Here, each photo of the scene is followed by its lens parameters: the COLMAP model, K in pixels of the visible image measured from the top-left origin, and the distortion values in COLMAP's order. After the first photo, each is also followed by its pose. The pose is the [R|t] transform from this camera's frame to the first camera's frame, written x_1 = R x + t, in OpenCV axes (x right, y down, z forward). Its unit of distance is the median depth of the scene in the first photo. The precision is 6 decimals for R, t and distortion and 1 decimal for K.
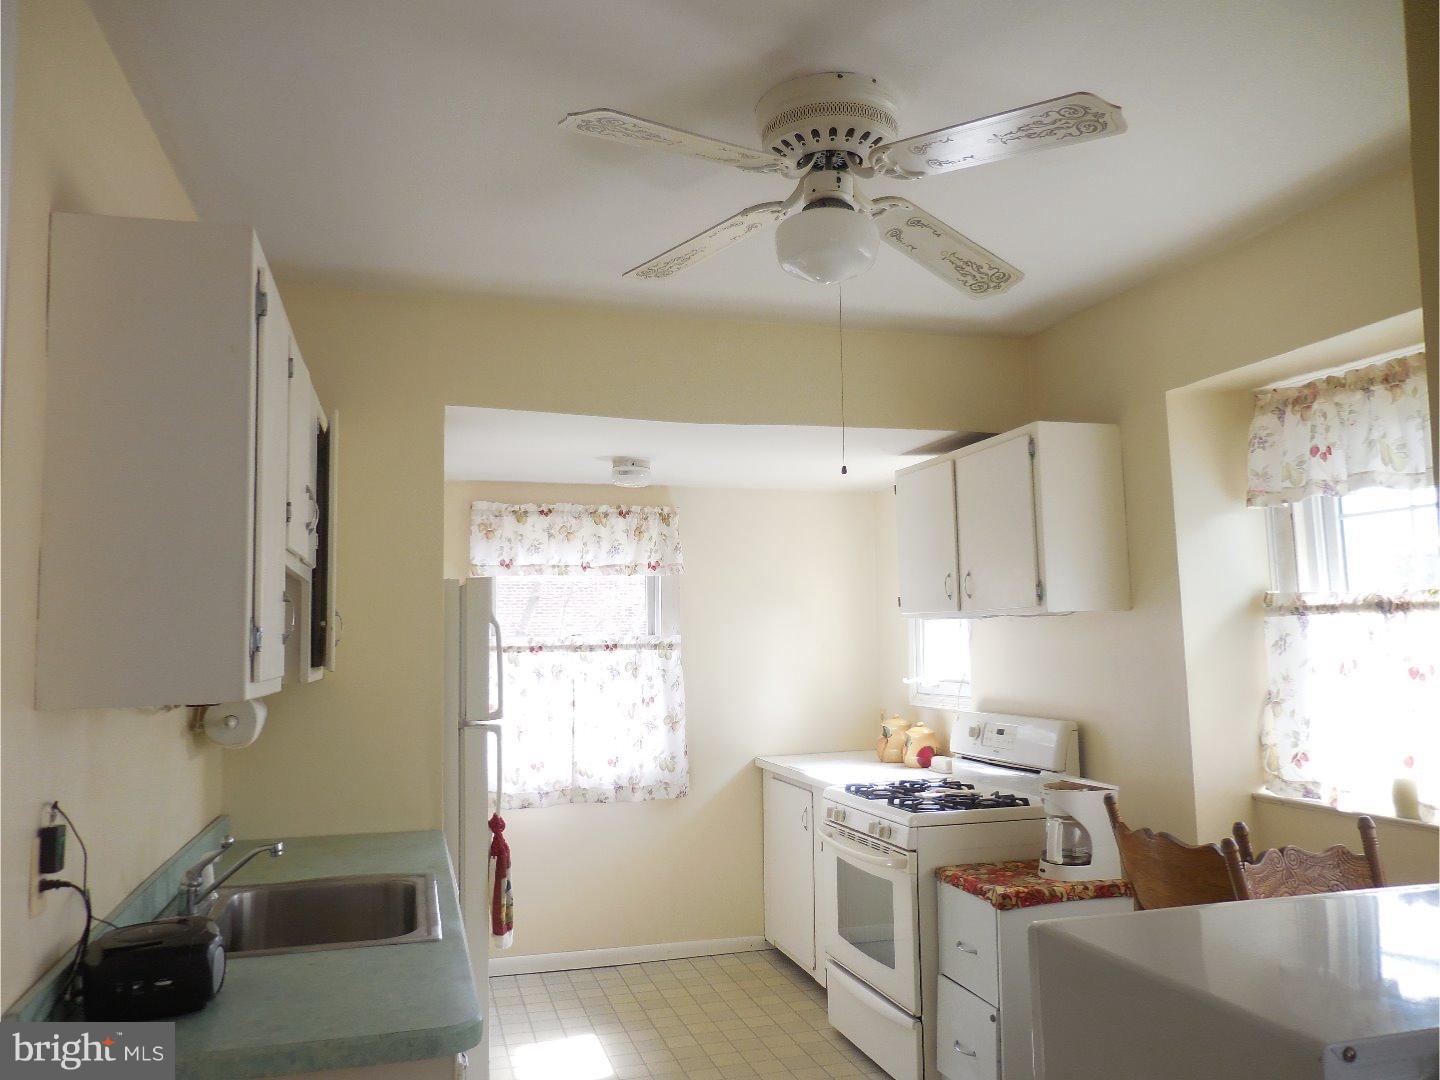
lens RADIAL K [[1095.0, 0, 721.4], [0, 1095.0, 544.9], [0, 0, 1]] dist [-0.002718, 0.007881]
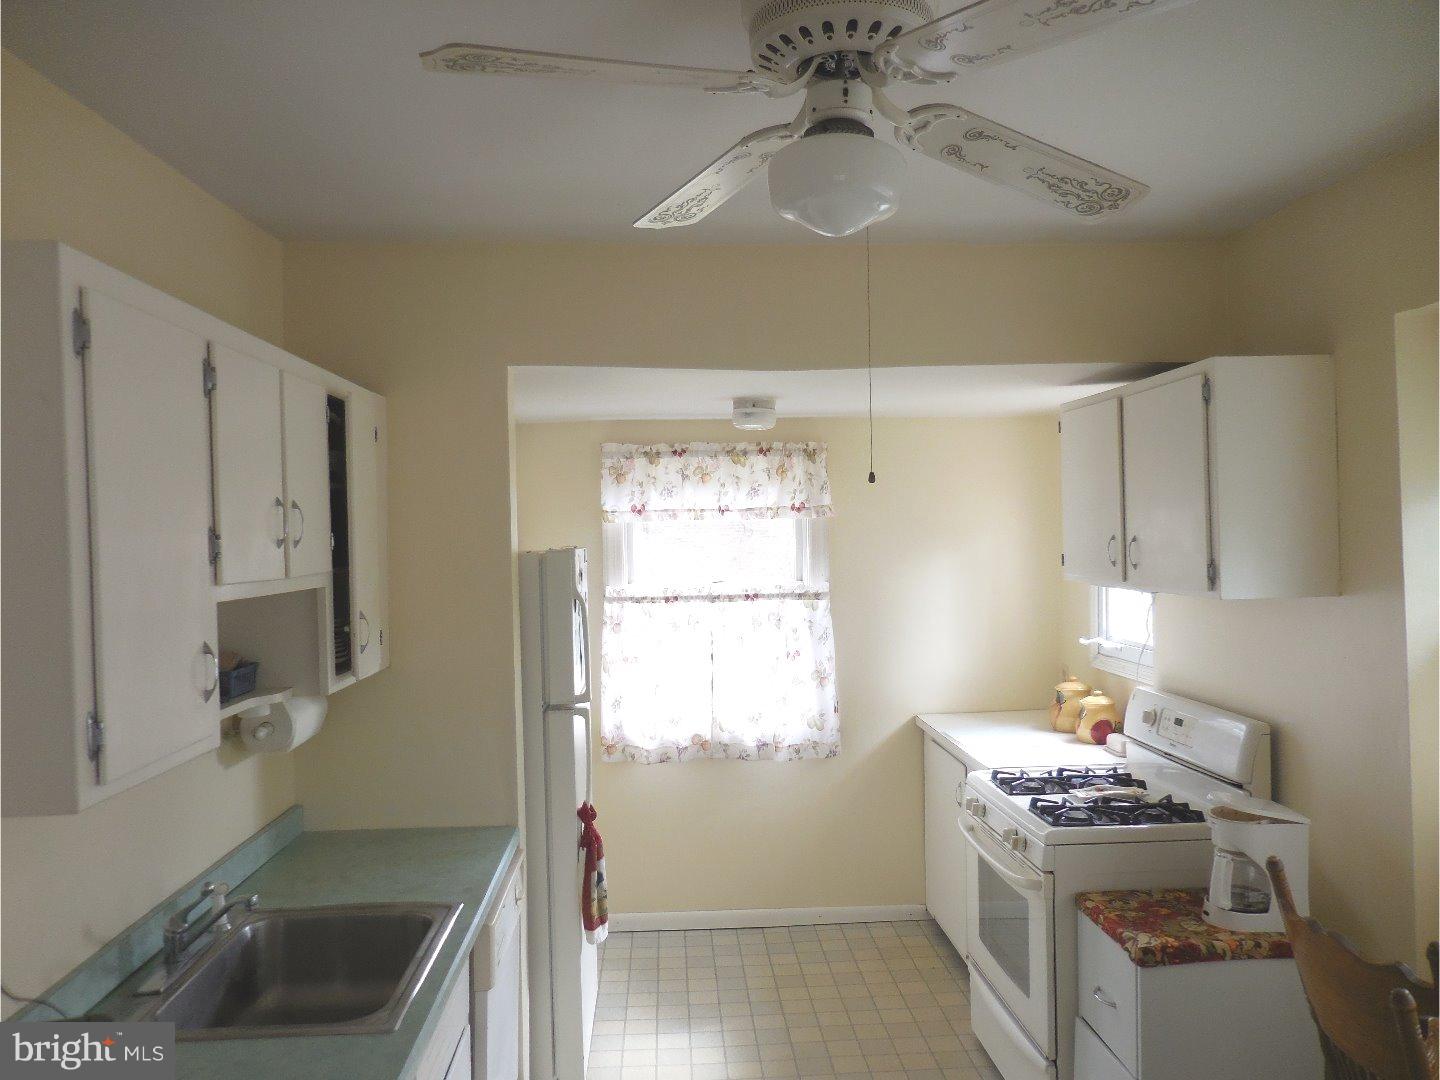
lens RADIAL K [[1095.0, 0, 721.4], [0, 1095.0, 544.9], [0, 0, 1]] dist [-0.002718, 0.007881]
pose [[0.973987, -0.001016, -0.226604, 0.109204], [0.025422, 0.994167, 0.104809, -0.062472], [0.225175, -0.107844, 0.968331, 0.133387]]
